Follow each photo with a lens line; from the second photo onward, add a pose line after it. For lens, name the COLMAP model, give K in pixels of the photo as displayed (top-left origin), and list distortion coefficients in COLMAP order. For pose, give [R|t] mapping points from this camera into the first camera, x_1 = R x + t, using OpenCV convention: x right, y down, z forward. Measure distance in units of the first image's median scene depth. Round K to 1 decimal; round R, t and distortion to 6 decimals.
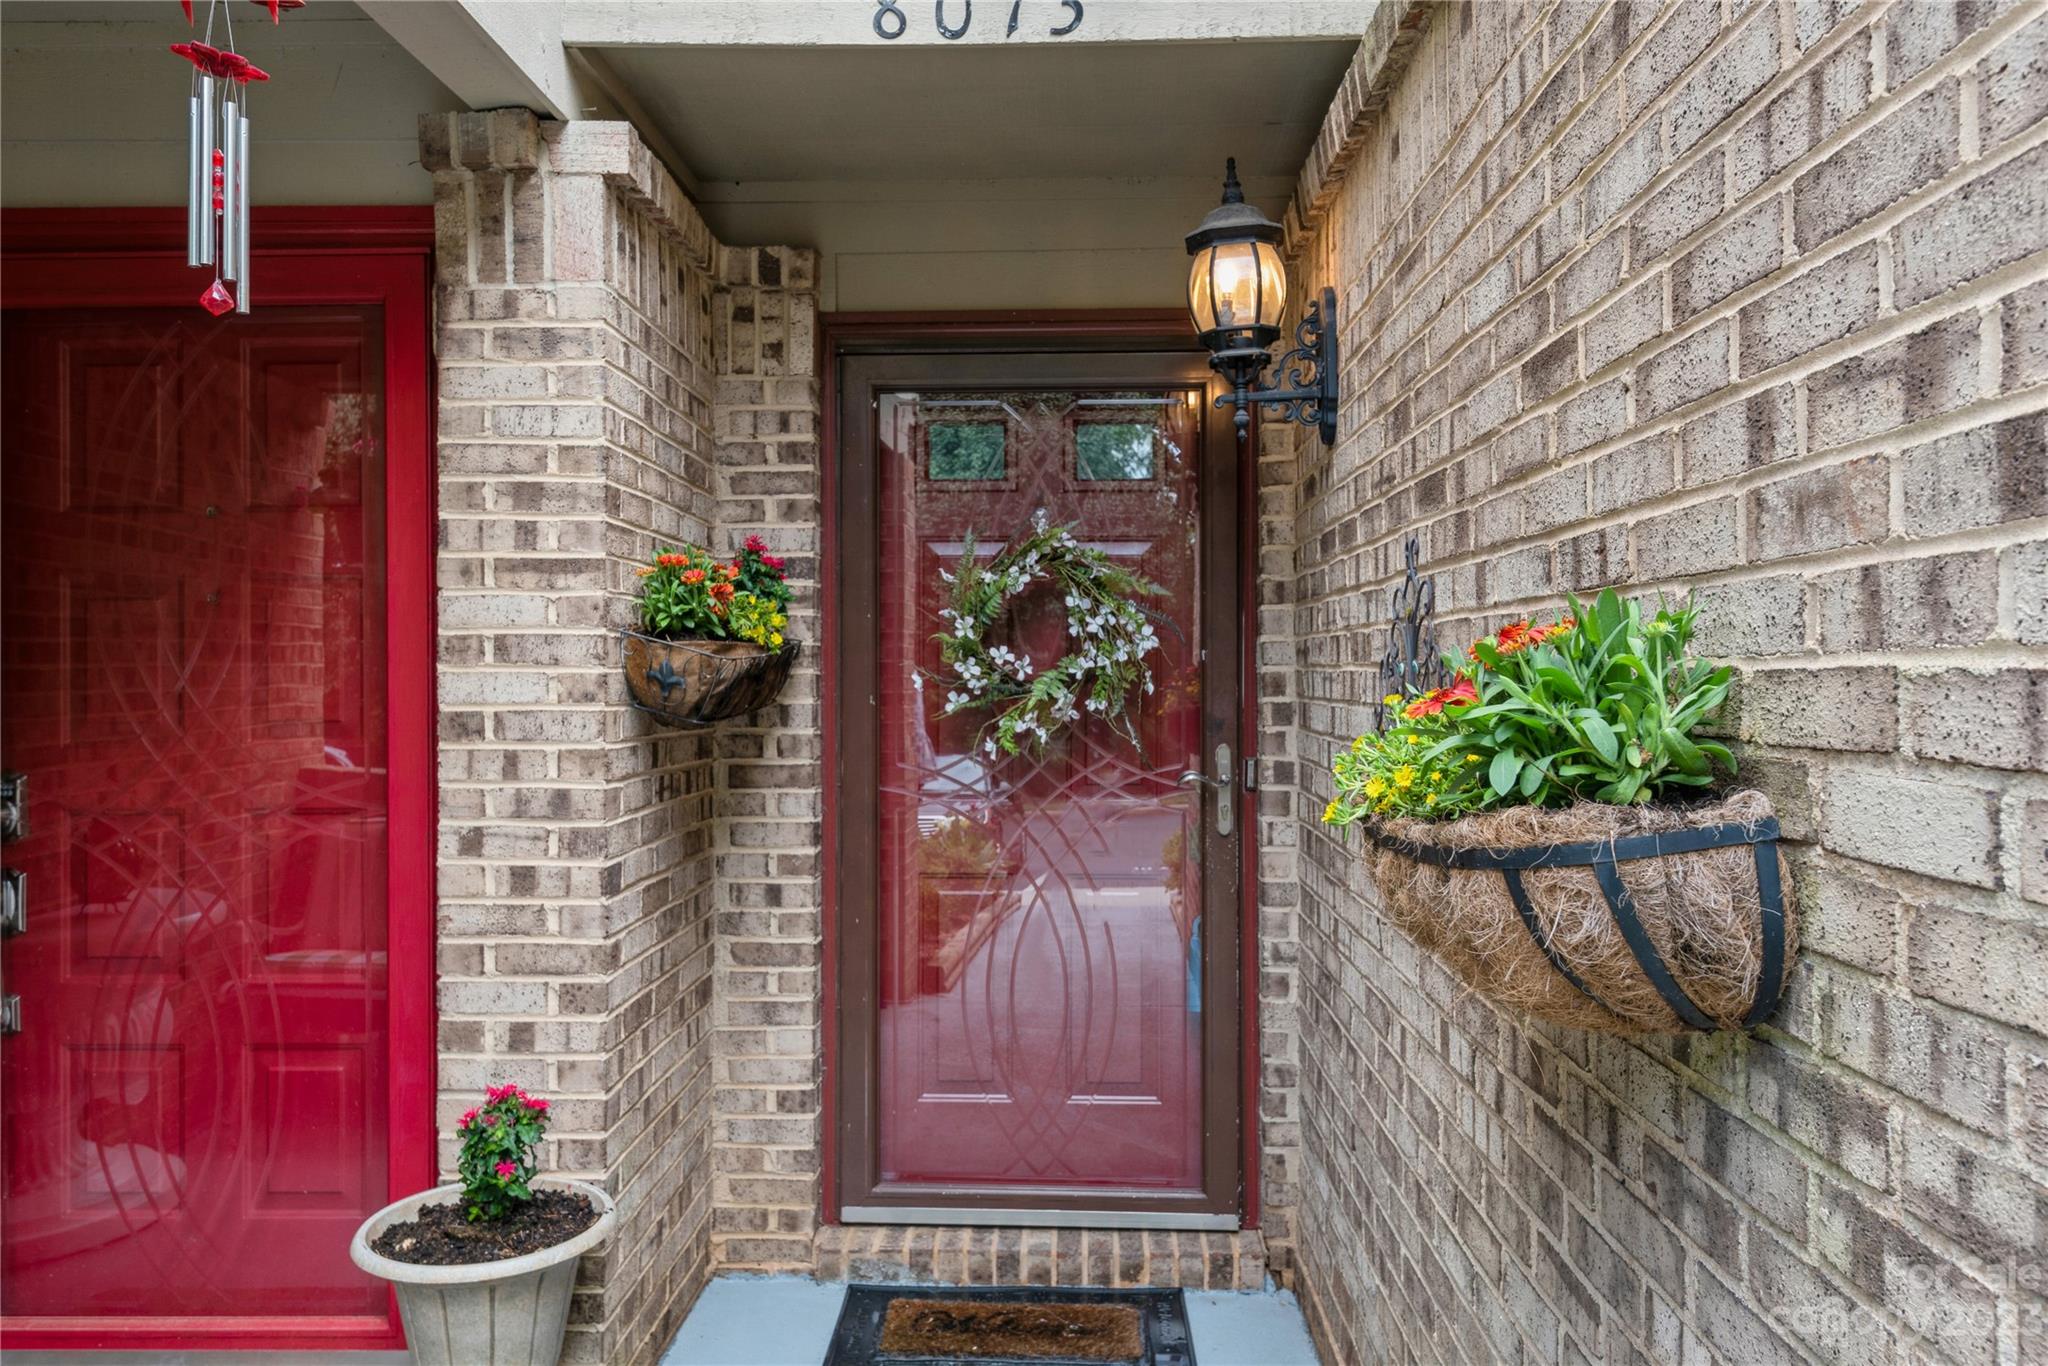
lens RADIAL K [[1494.9, 0, 1024.0], [0, 1494.9, 683.0], [0, 0, 1]] dist [0.003223, -0.001576]
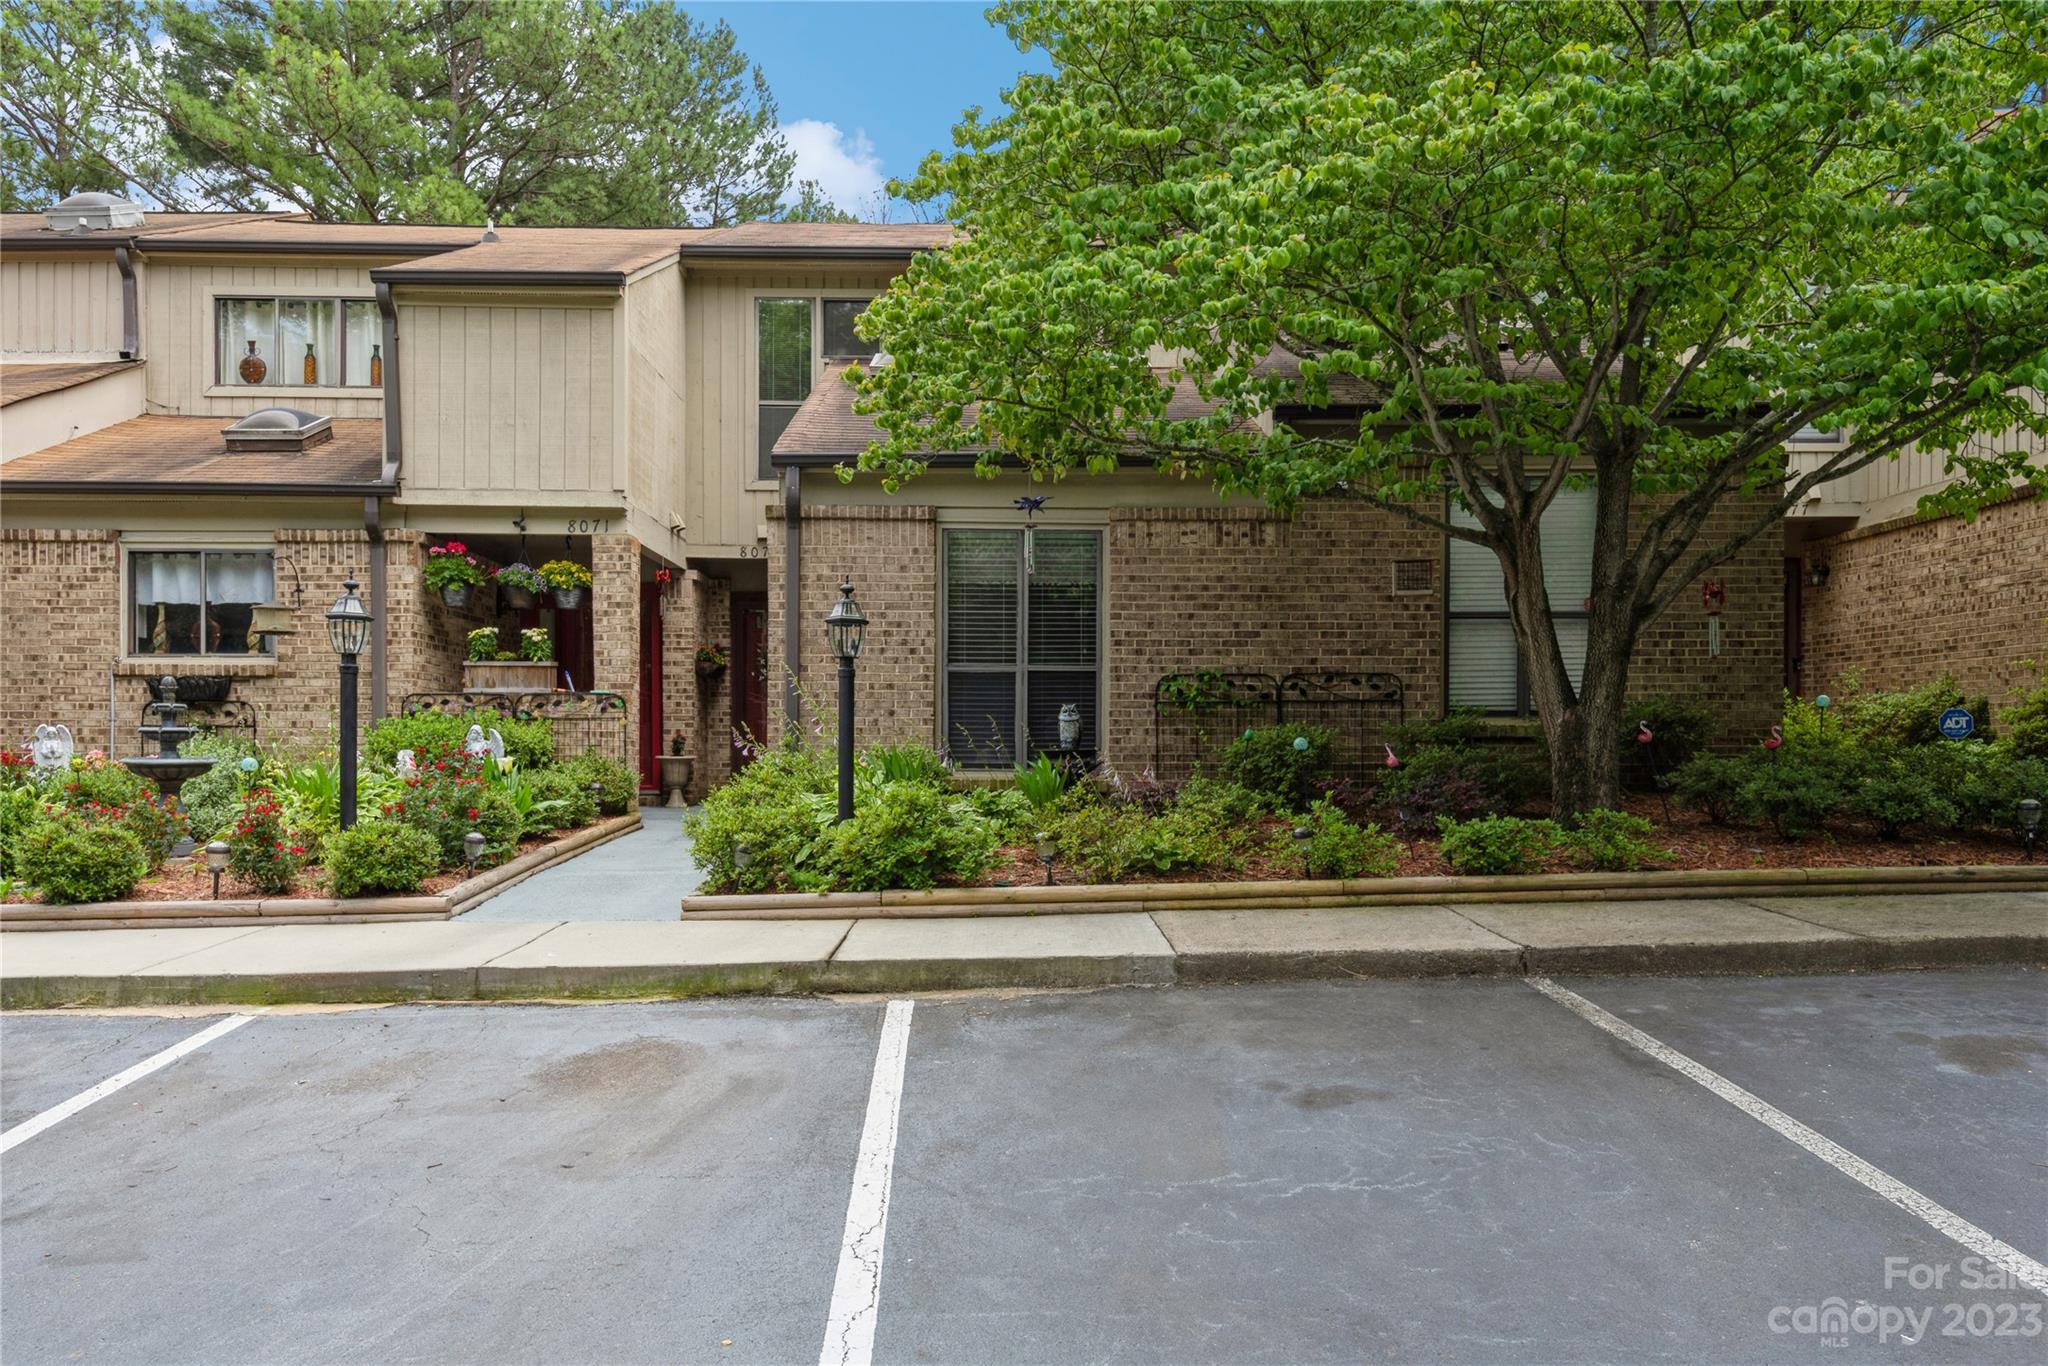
lens RADIAL K [[1526.2, 0, 1010.5], [0, 1526.2, 765.4], [0, 0, 1]] dist [0.028678, -0.012726]
pose [[0.999105, 0.000859, 0.042301, 0.627187], [-0.000838, 1.000000, -0.000530, 0.338410], [-0.042301, 0.000494, 0.999105, -4.473350]]
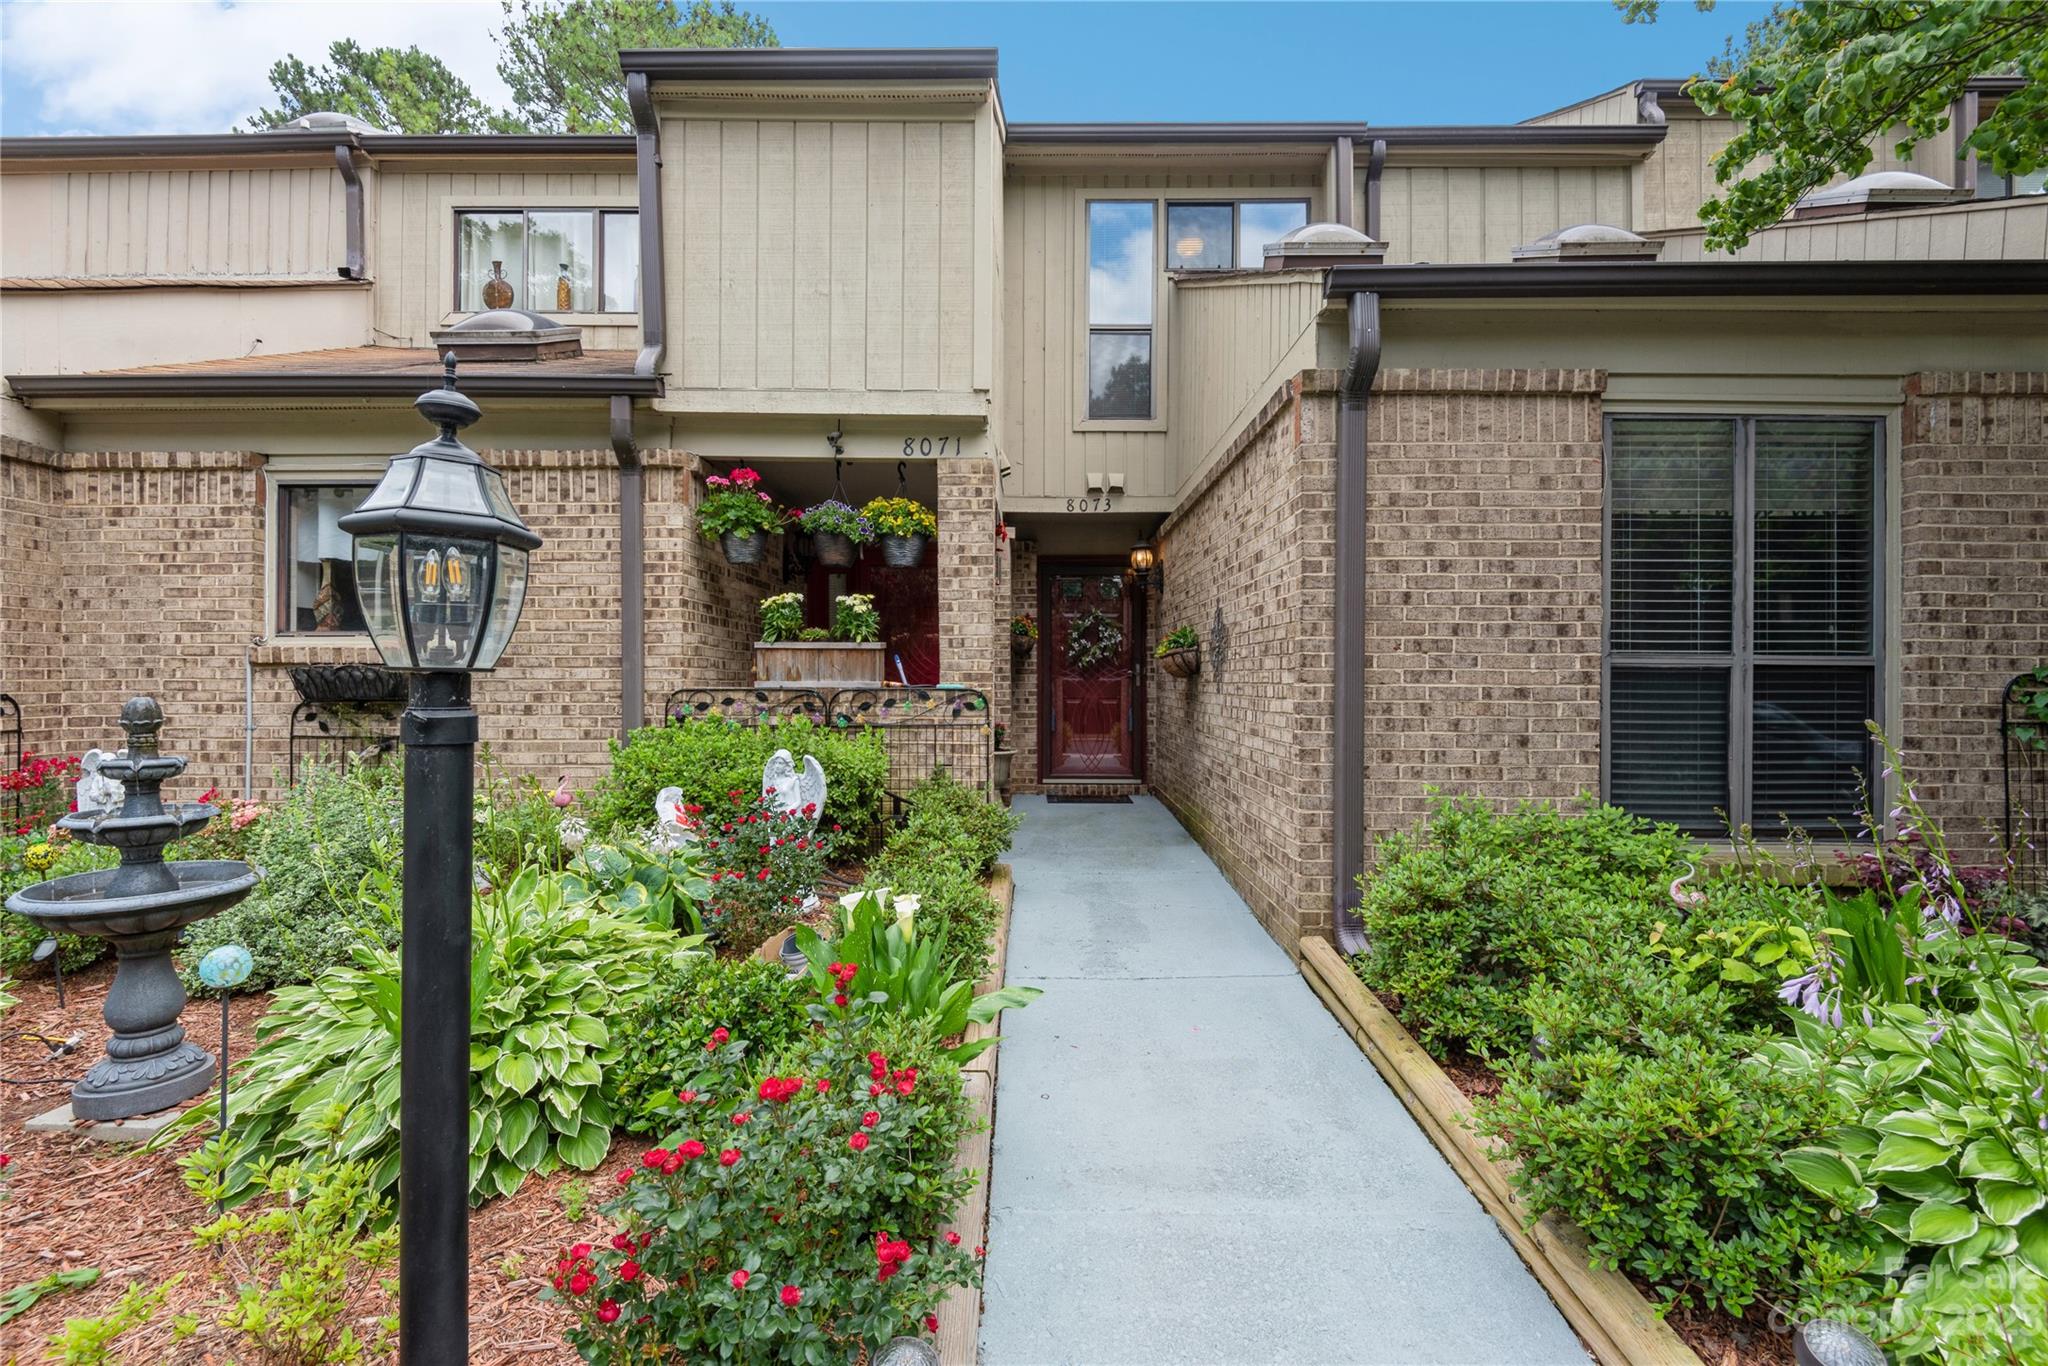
lens RADIAL K [[929.2, 0, 1018.5], [0, 929.2, 680.9], [0, 0, 1]] dist [0.033856, -0.026288]
pose [[0.999882, 0.001983, 0.015242, -0.275030], [-0.001924, 0.999991, -0.003910, 0.118319], [-0.015249, 0.003880, 0.999876, -1.825441]]
